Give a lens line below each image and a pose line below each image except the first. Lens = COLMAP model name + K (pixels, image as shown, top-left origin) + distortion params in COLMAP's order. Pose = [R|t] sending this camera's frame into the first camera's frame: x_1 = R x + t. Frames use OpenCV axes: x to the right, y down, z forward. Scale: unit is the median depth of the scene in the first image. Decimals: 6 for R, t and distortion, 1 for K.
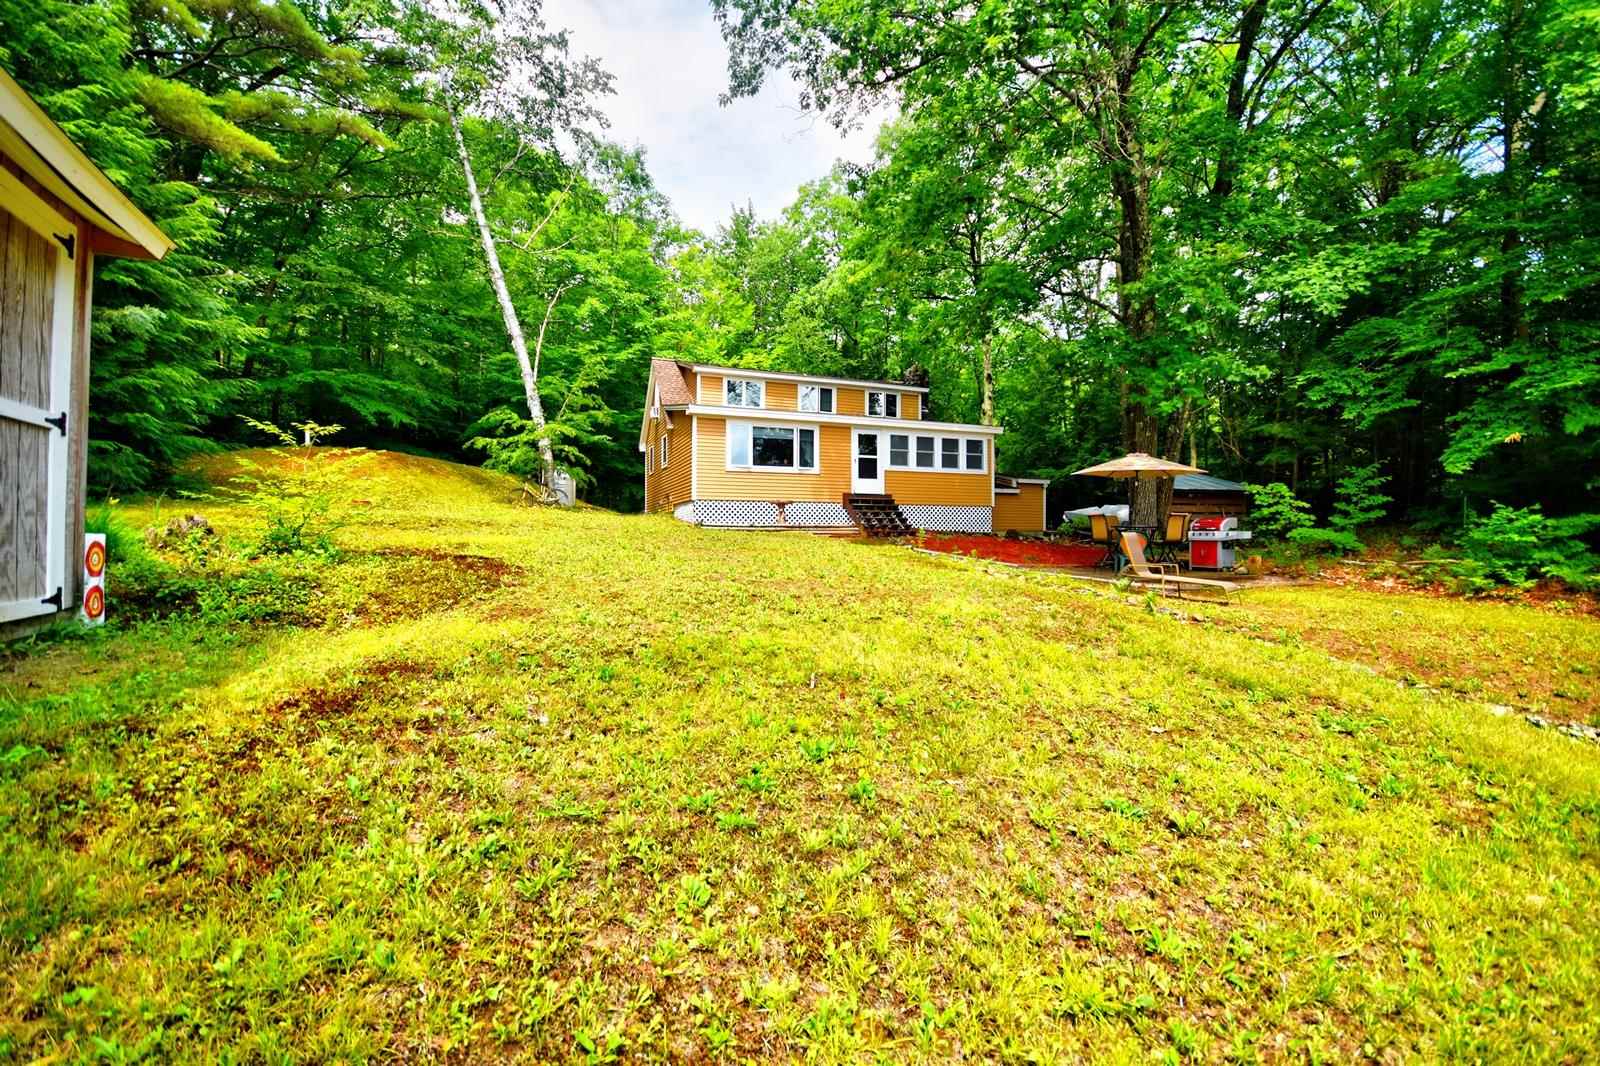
lens RADIAL K [[704.7, 0, 808.3], [0, 704.7, 534.9], [0, 0, 1]] dist [-0.001197, -0.000598]
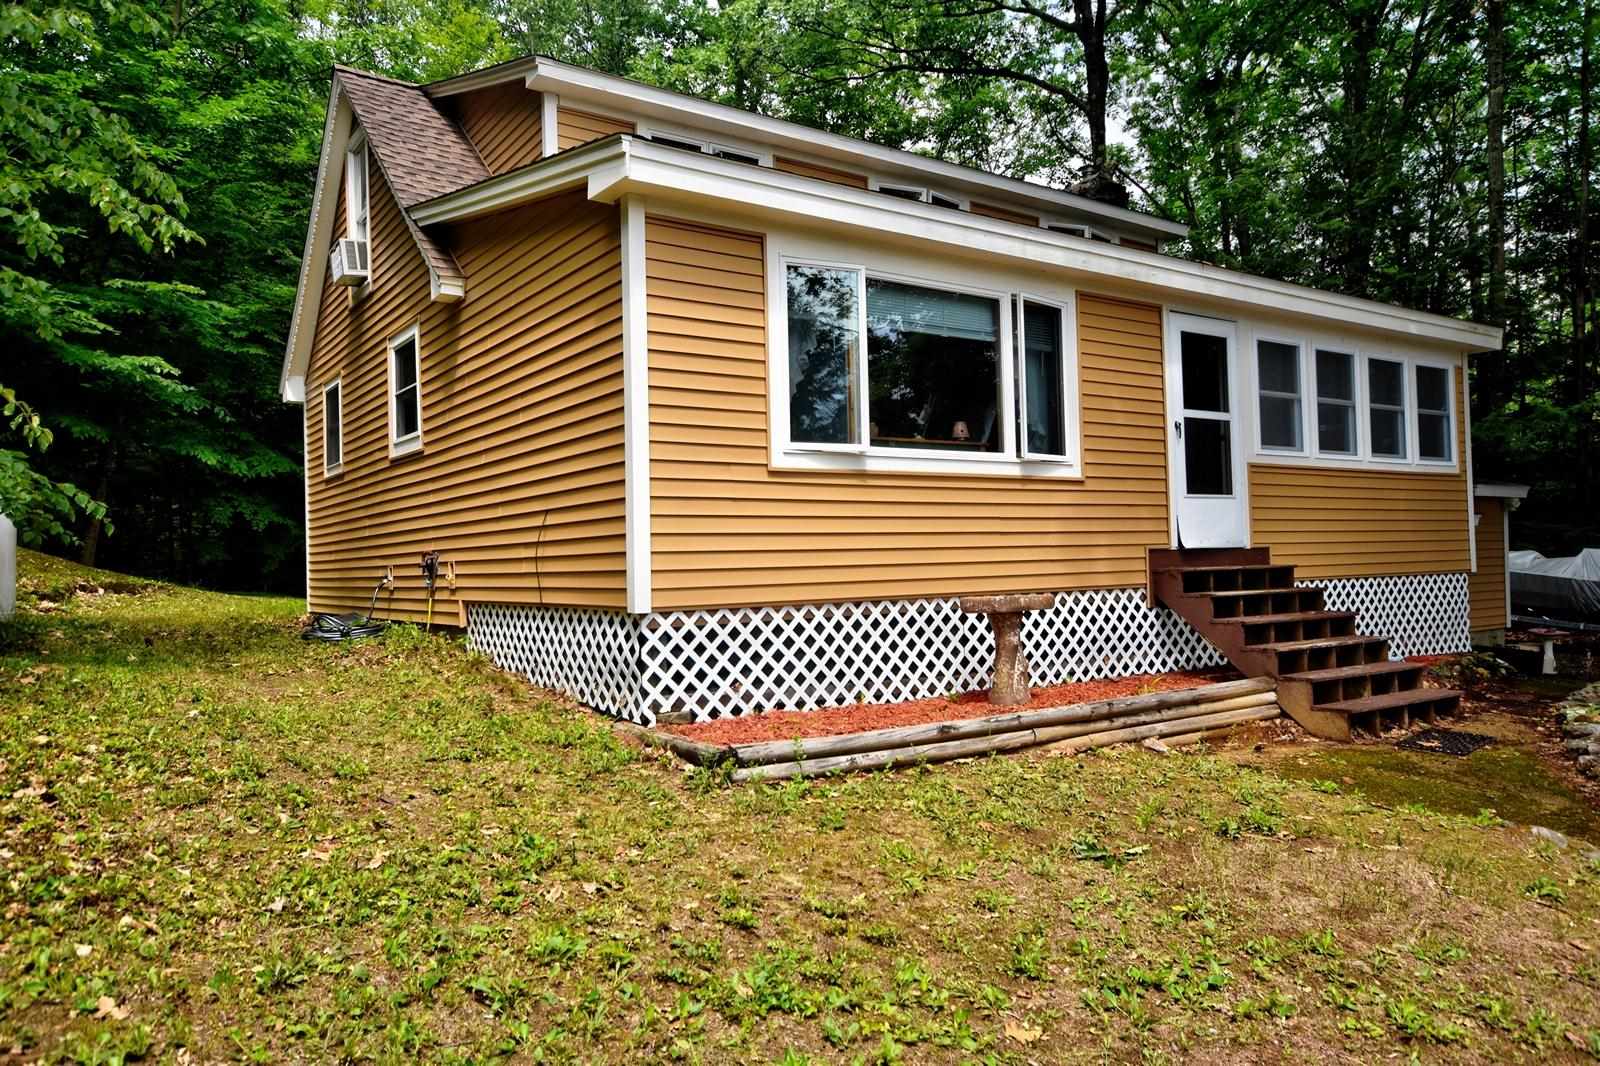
lens RADIAL K [[1088.4, 0, 800.0], [0, 1088.4, 533.0], [0, 0, 1]] dist [0.026988, -0.000180]
pose [[0.970595, -0.020595, 0.239835, -0.175171], [0.025999, 0.999474, -0.019390, -0.060527], [-0.239309, 0.025055, 0.970620, 0.622185]]
